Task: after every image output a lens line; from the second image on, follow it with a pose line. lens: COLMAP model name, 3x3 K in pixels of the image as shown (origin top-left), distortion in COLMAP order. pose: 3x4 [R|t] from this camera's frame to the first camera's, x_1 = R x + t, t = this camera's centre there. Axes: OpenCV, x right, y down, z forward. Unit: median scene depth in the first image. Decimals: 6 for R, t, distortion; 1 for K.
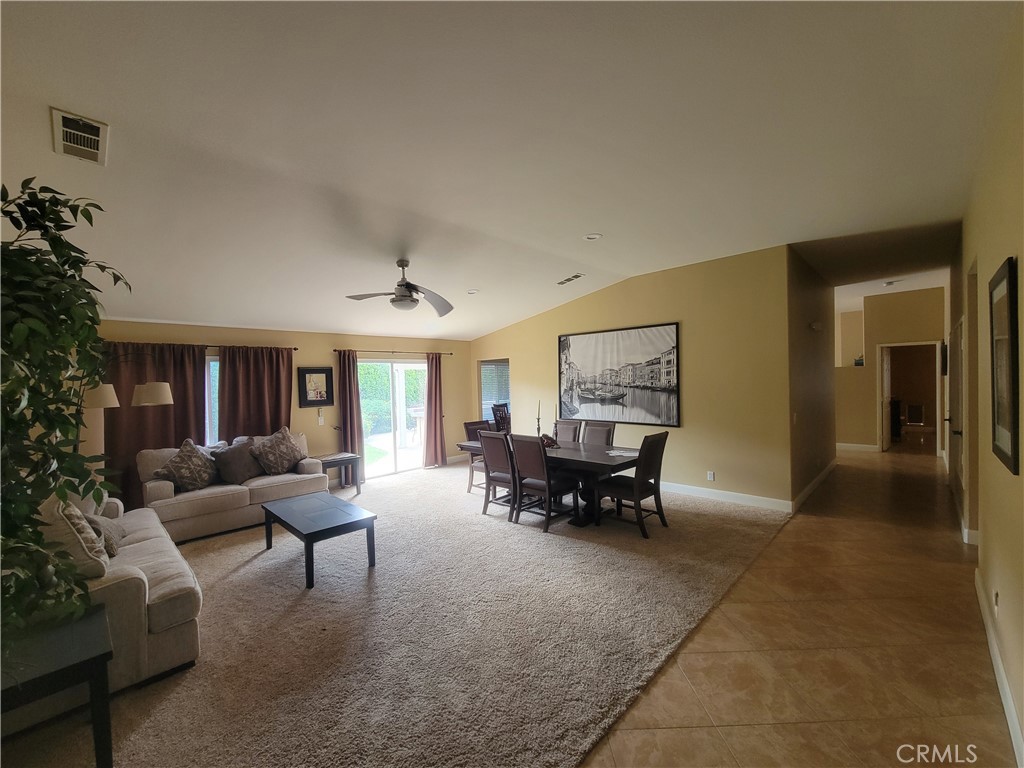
lens RADIAL K [[417.5, 0, 509.5], [0, 417.5, 387.3], [0, 0, 1]] dist [0.001840, -0.000744]
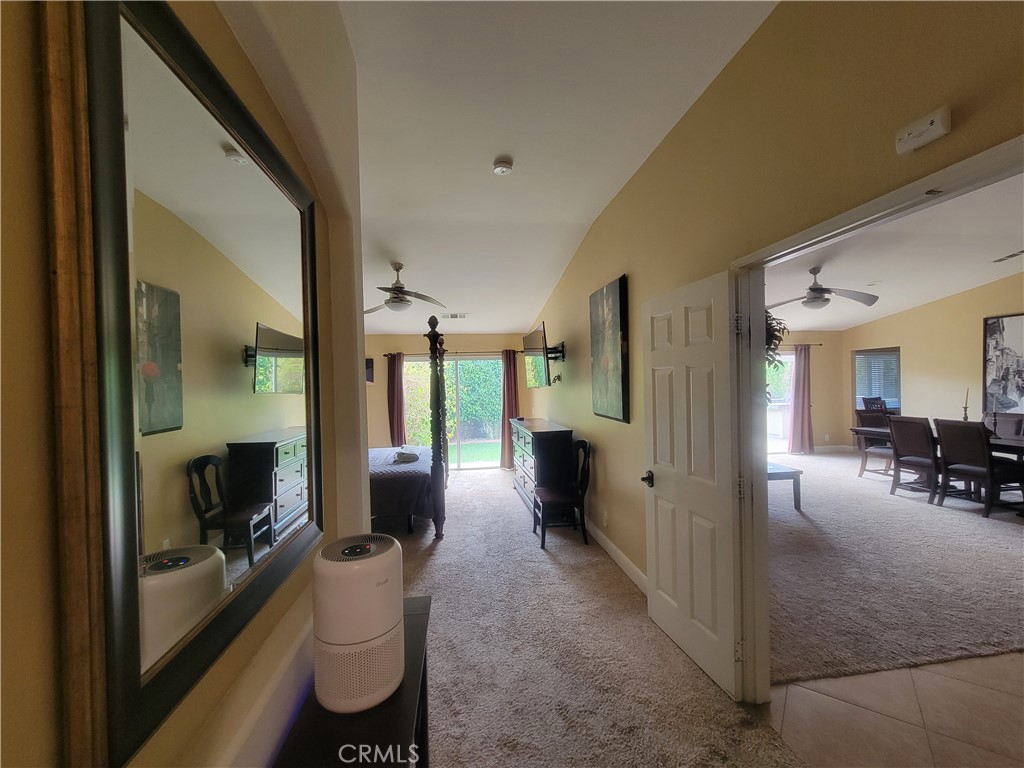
lens RADIAL K [[412.6, 0, 503.8], [0, 412.6, 387.1], [0, 0, 1]] dist [0.001224, -0.005427]
pose [[0.779231, 0.016225, -0.626527, -0.181835], [-0.009507, 0.999856, 0.014069, 0.027068], [0.626665, -0.005007, 0.779273, -0.431574]]
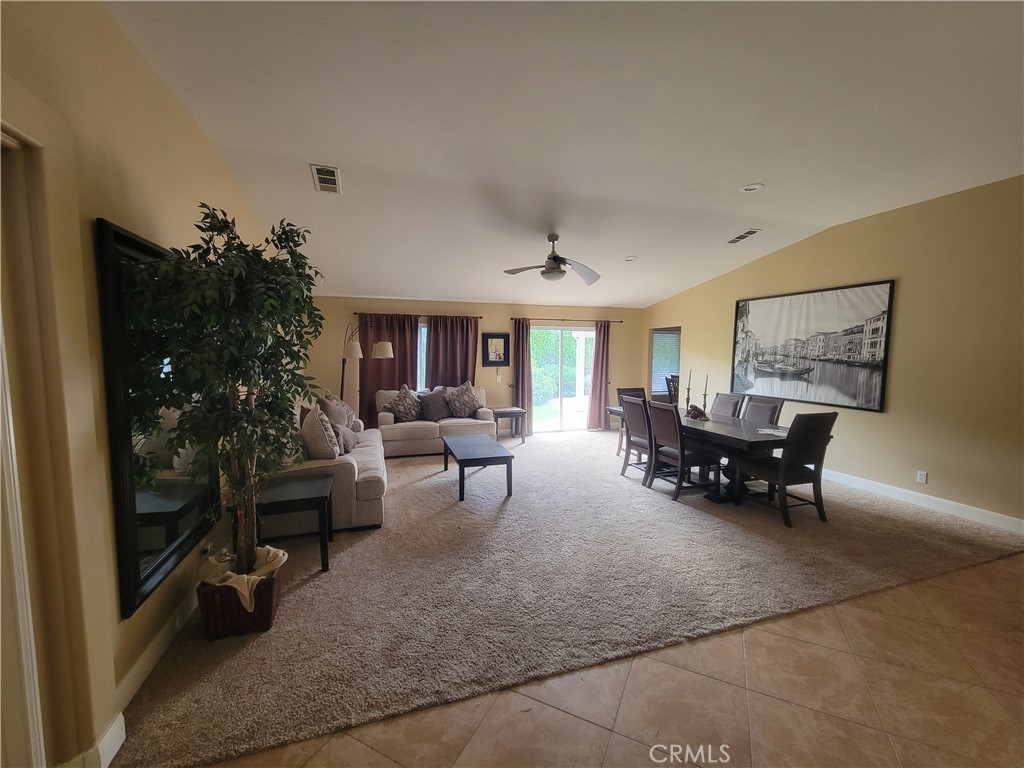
lens RADIAL K [[417.5, 0, 509.5], [0, 417.5, 387.3], [0, 0, 1]] dist [0.001840, -0.000744]
pose [[0.886495, 0.069720, -0.457455, 0.153938], [-0.036401, 0.996028, 0.081262, 0.009363], [0.461303, -0.055386, 0.885512, -0.046206]]
